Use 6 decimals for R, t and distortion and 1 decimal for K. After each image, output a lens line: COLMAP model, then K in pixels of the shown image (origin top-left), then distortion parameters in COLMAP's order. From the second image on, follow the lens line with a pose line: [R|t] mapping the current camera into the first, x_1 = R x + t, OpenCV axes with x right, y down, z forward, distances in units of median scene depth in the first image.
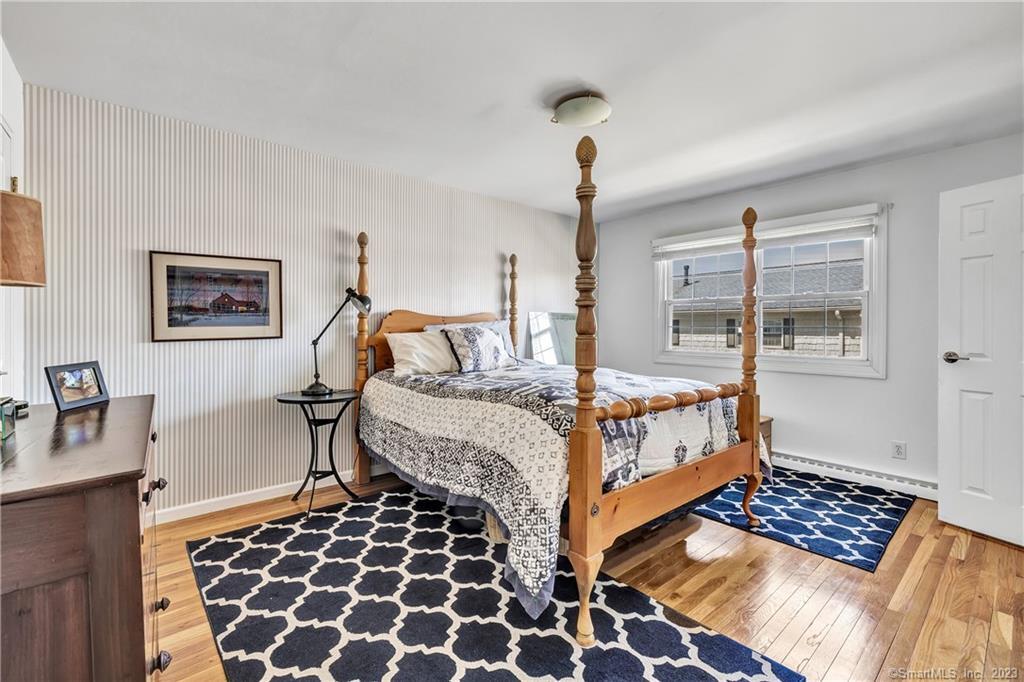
lens RADIAL K [[433.0, 0, 491.8], [0, 433.0, 333.1], [0, 0, 1]] dist [0.000685, -0.000261]
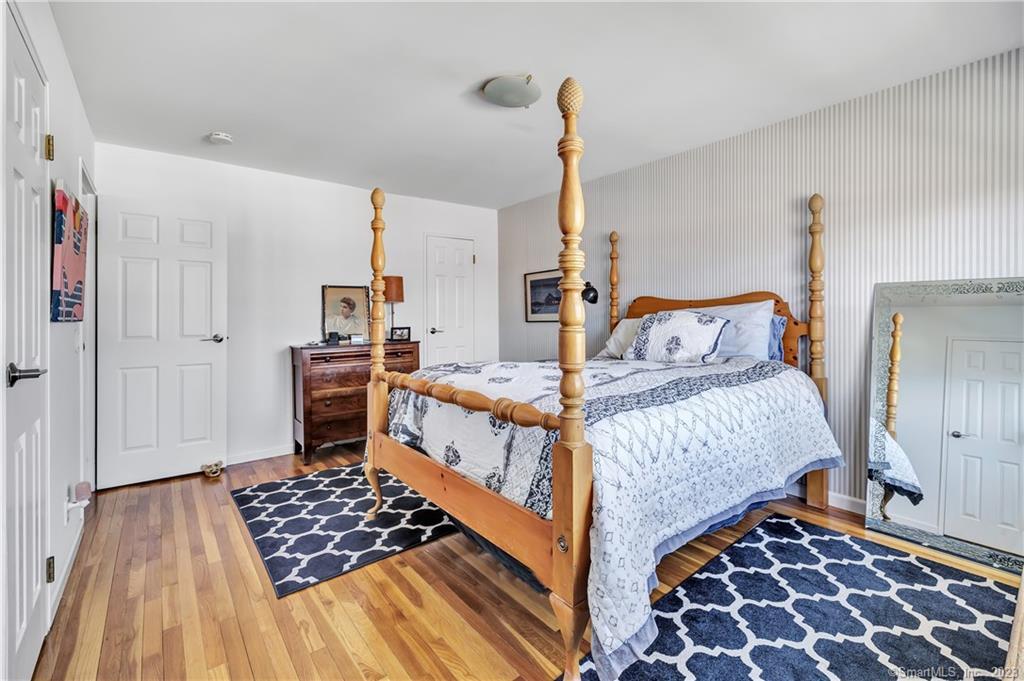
lens RADIAL K [[445.3, 0, 507.9], [0, 445.3, 300.7], [0, 0, 1]] dist [-0.002561, -0.000257]
pose [[-0.009441, -0.029101, -0.999532, 1.109204], [-0.005856, 0.999561, -0.029046, -0.015312], [0.999938, 0.005579, -0.009608, 0.907320]]
